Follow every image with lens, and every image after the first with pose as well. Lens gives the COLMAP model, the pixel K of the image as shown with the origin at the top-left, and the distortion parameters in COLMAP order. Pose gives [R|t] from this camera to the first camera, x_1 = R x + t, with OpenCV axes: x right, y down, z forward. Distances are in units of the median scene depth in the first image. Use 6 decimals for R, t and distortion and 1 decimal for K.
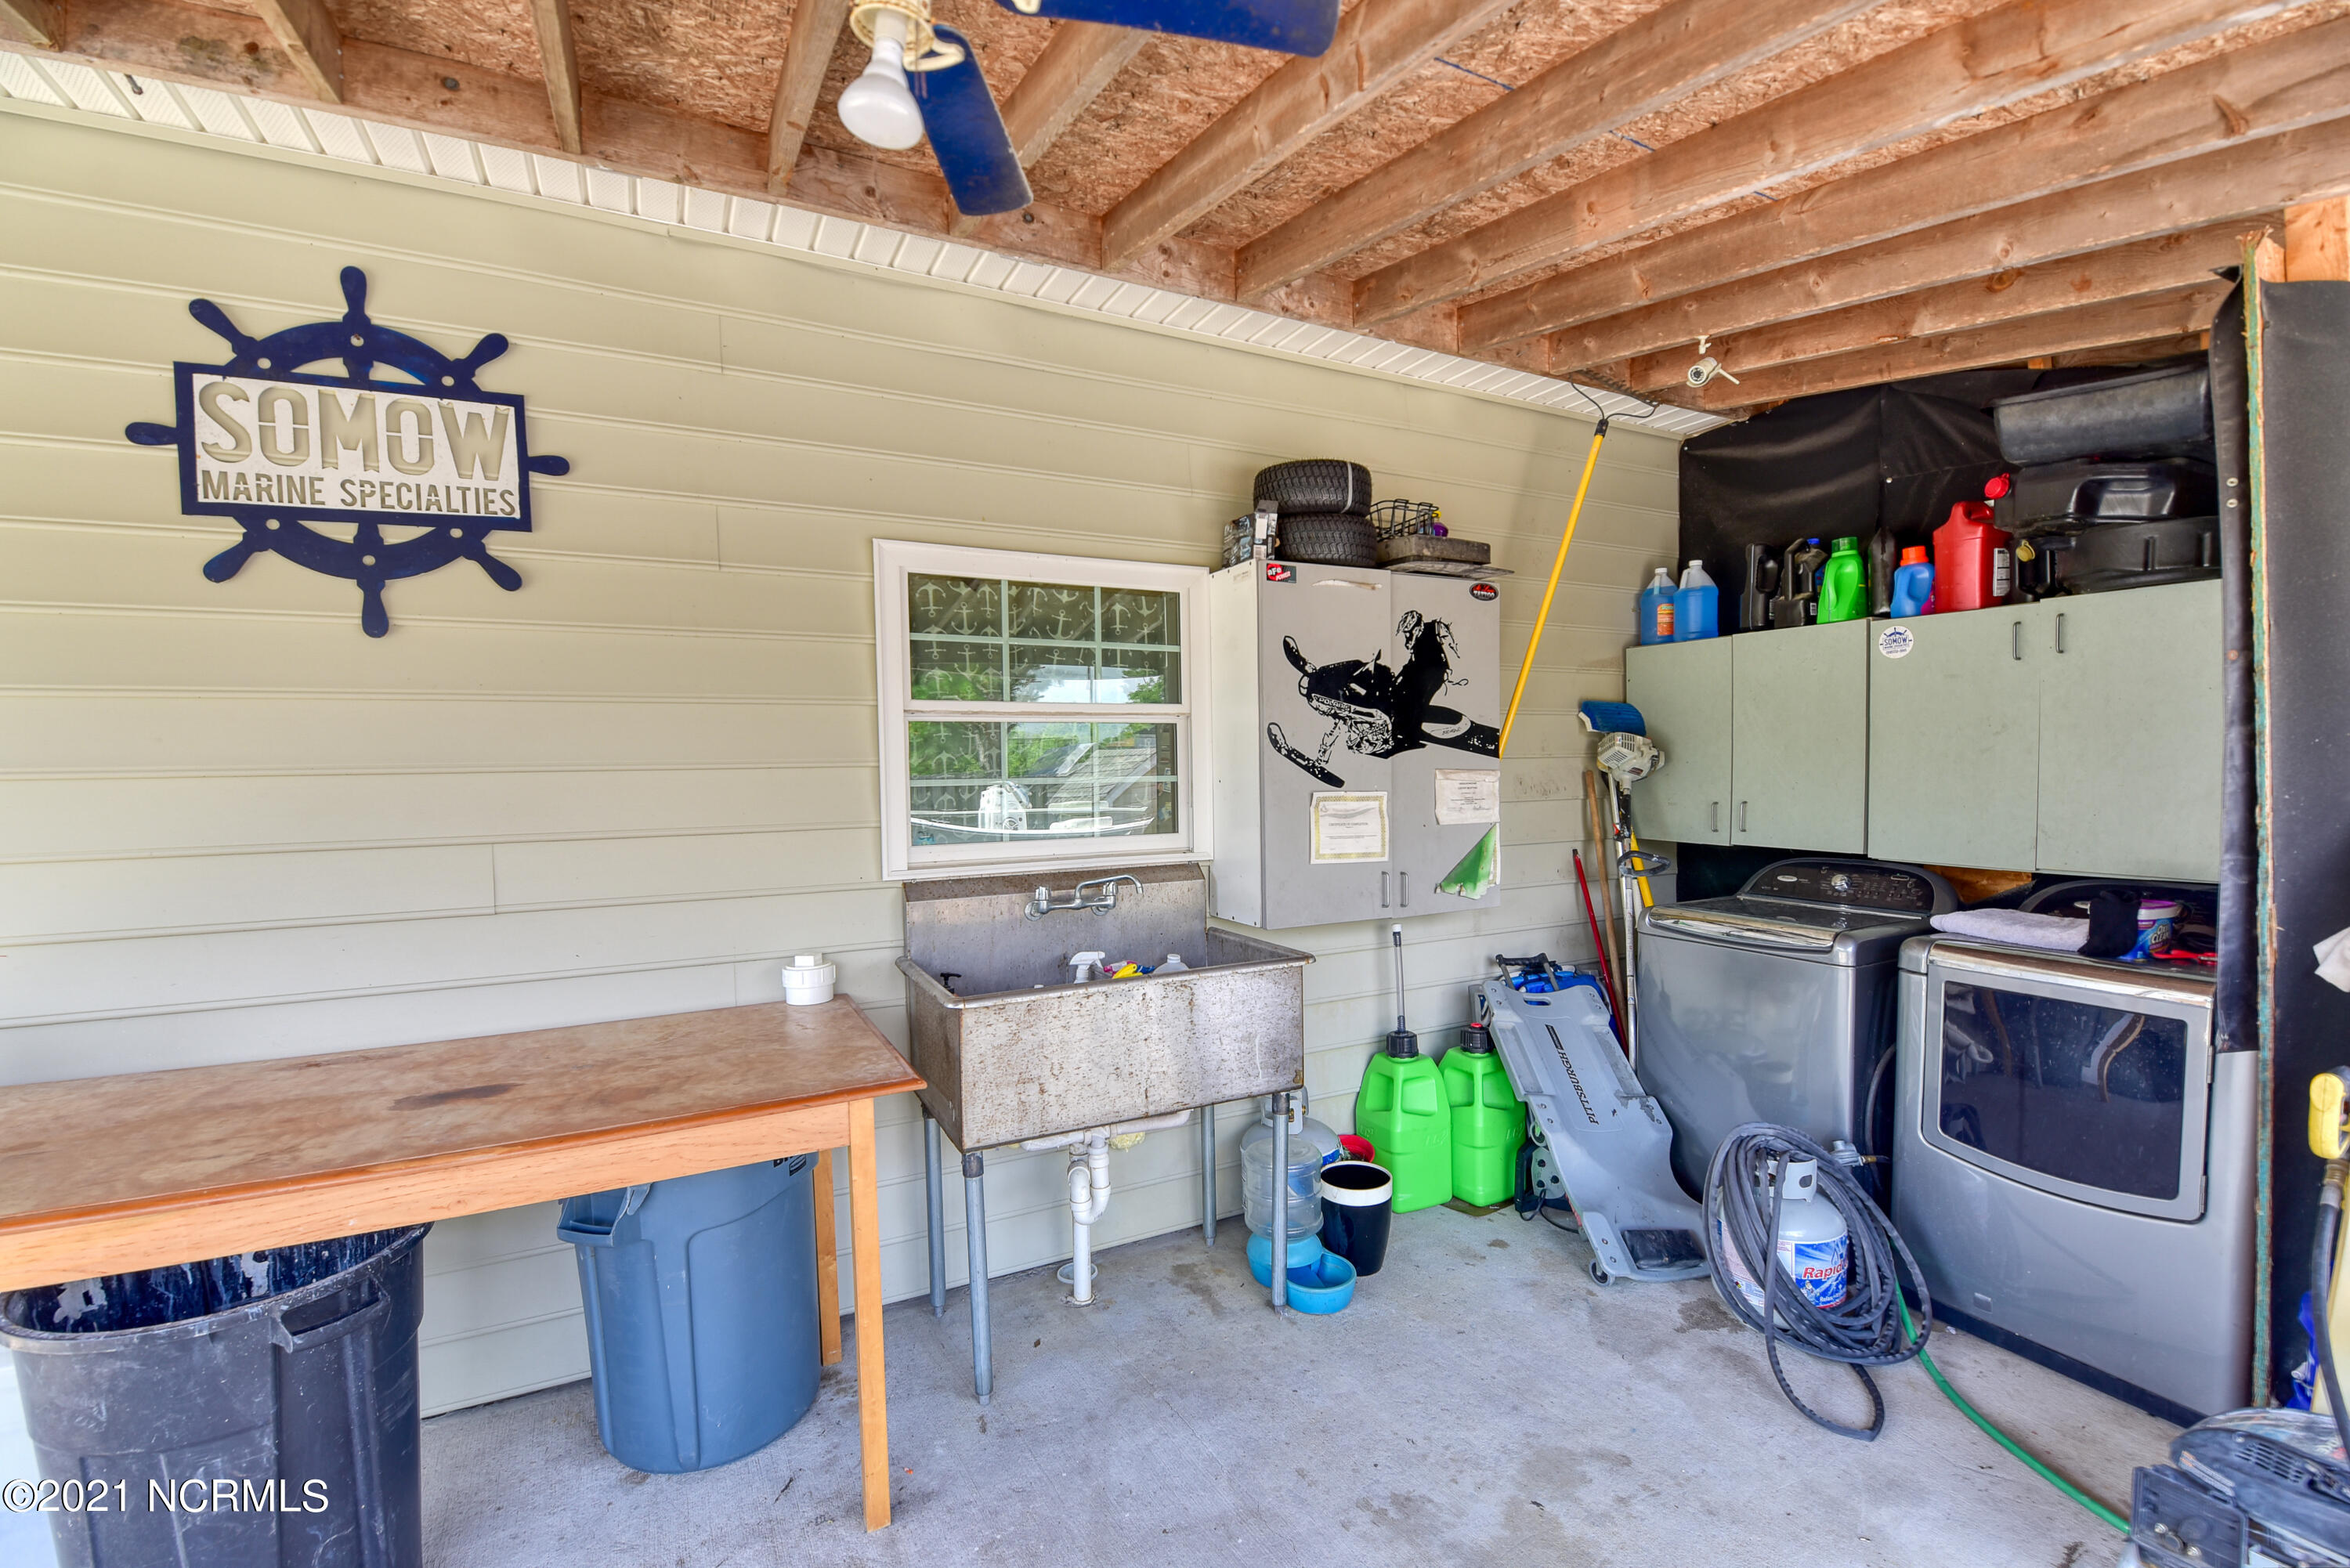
lens RADIAL K [[1015.7, 0, 1190.3], [0, 1015.7, 813.7], [0, 0, 1]] dist [0.001009, -0.011363]
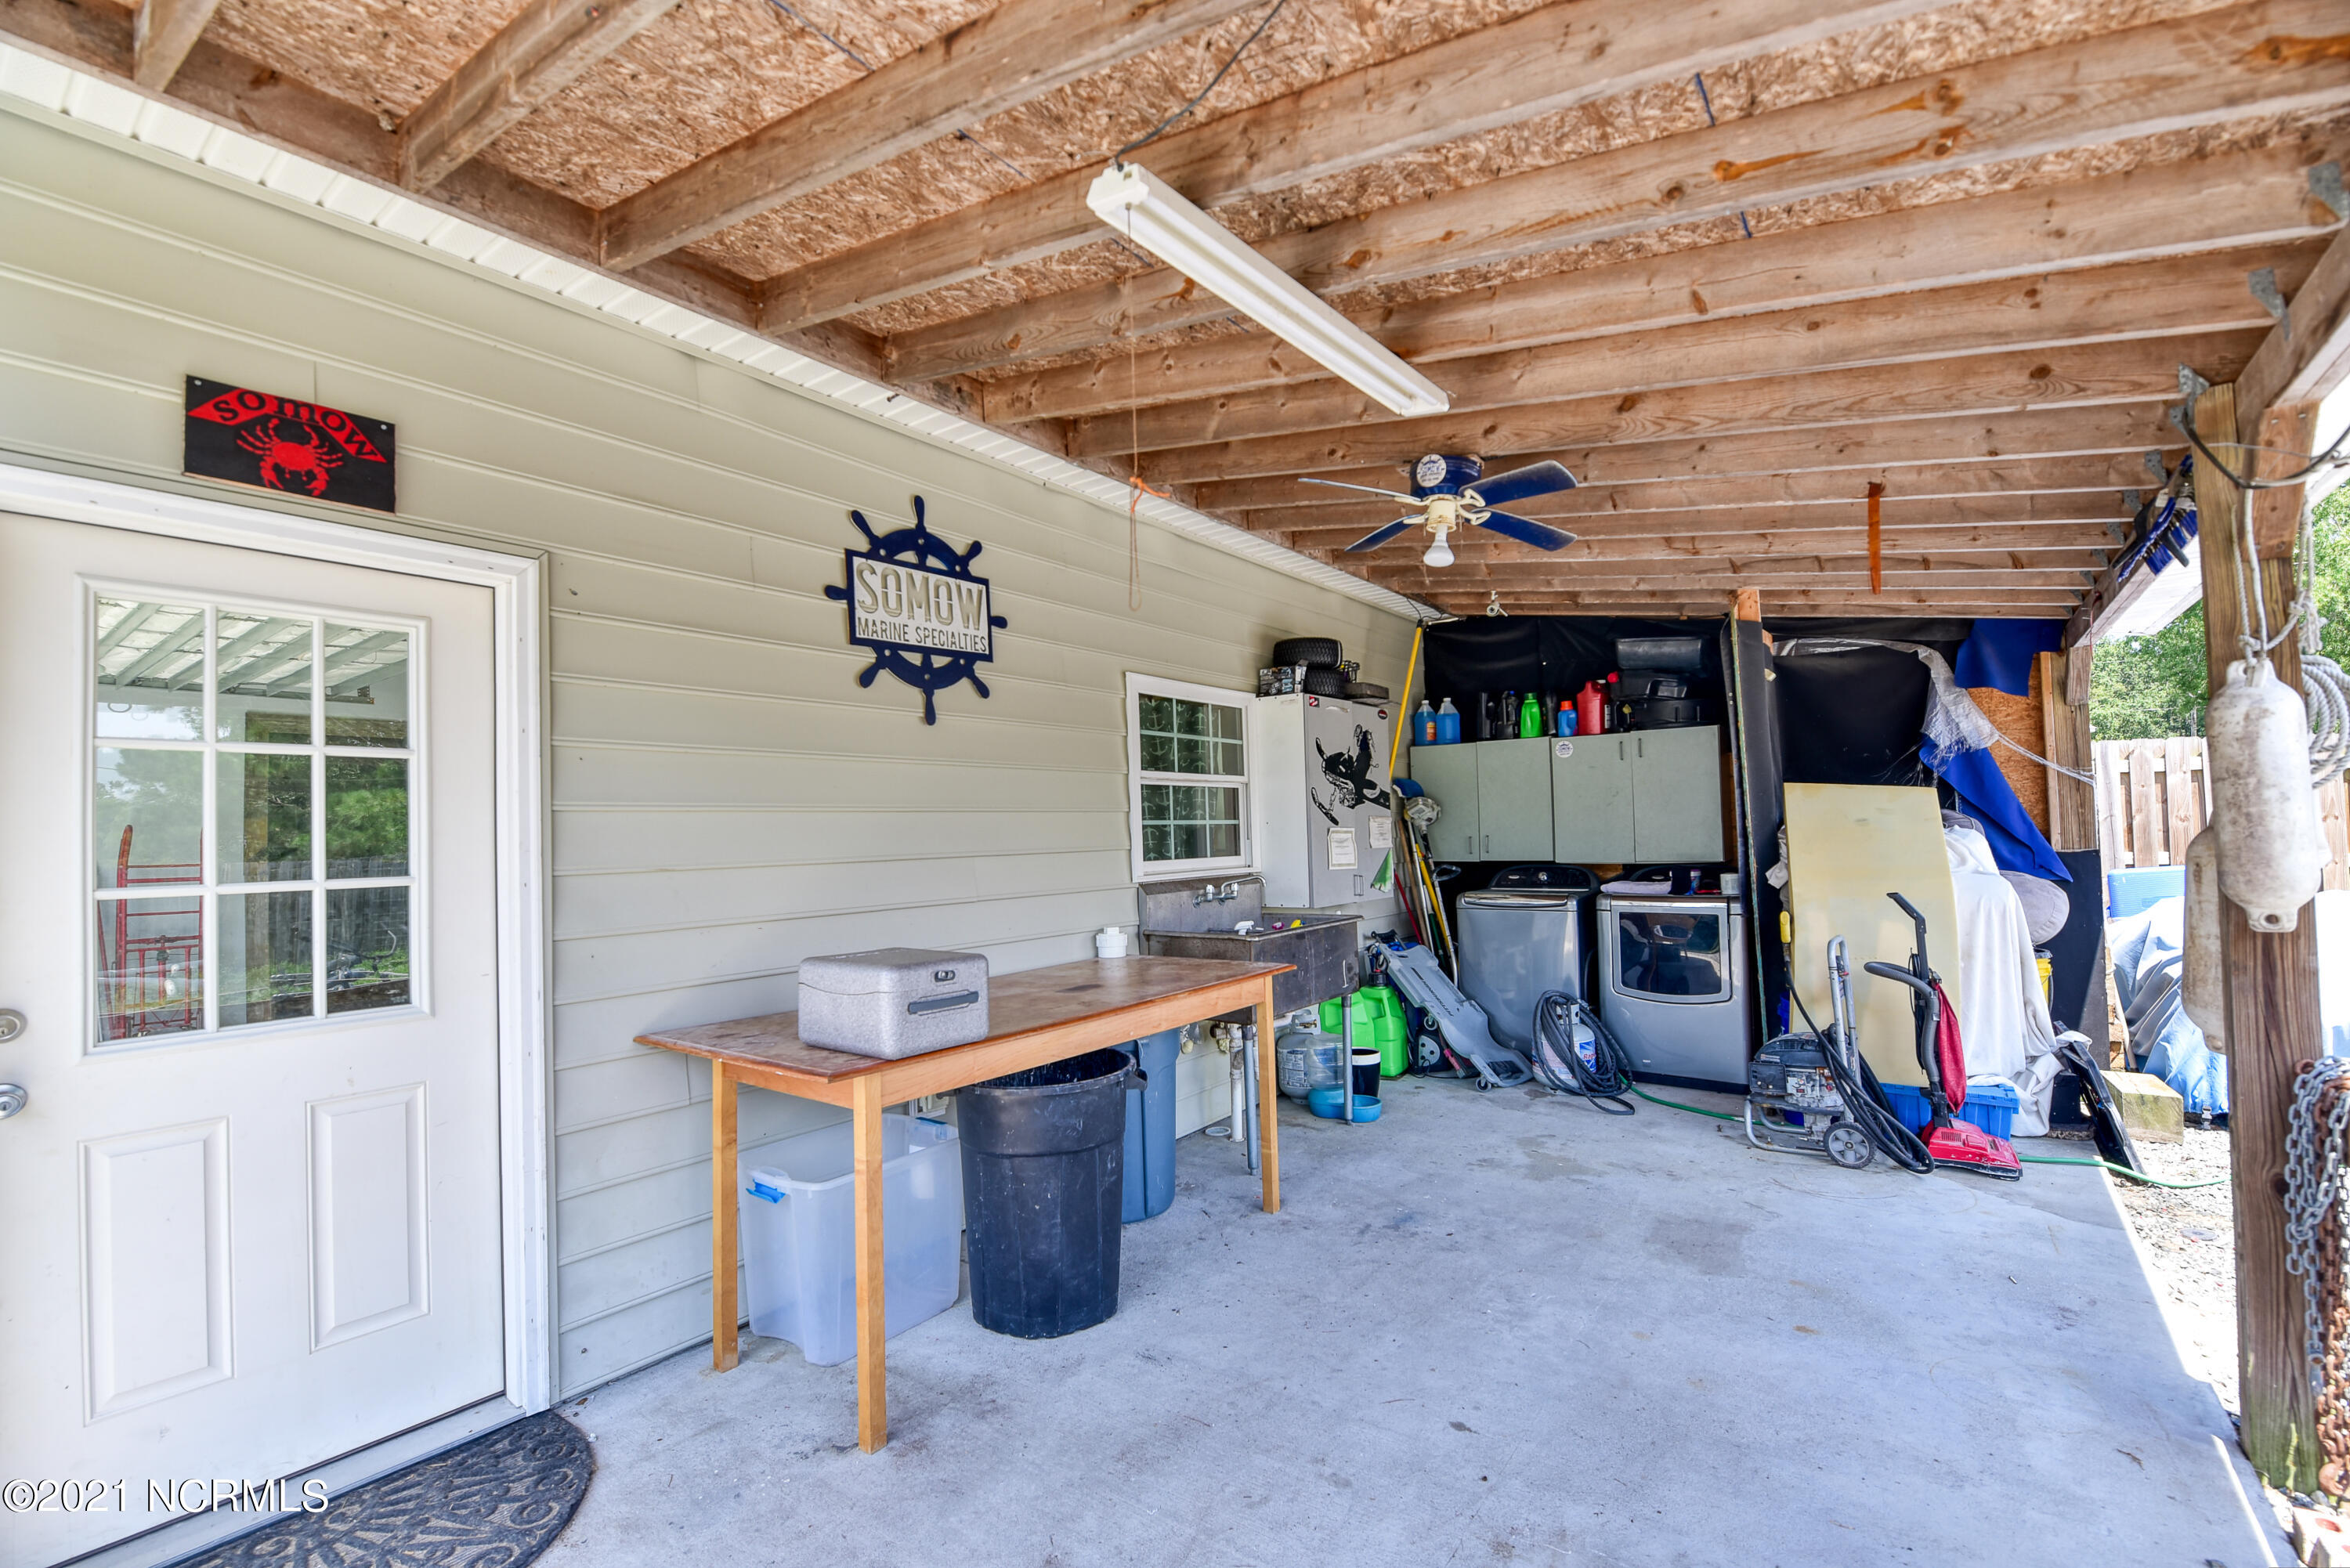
lens RADIAL K [[1015.7, 0, 1190.3], [0, 1015.7, 813.7], [0, 0, 1]] dist [0.001009, -0.011363]
pose [[0.899234, -0.001357, 0.437466, -0.915240], [0.035823, 0.996865, -0.070543, 0.073865], [-0.435999, 0.079106, 0.896464, -0.481373]]
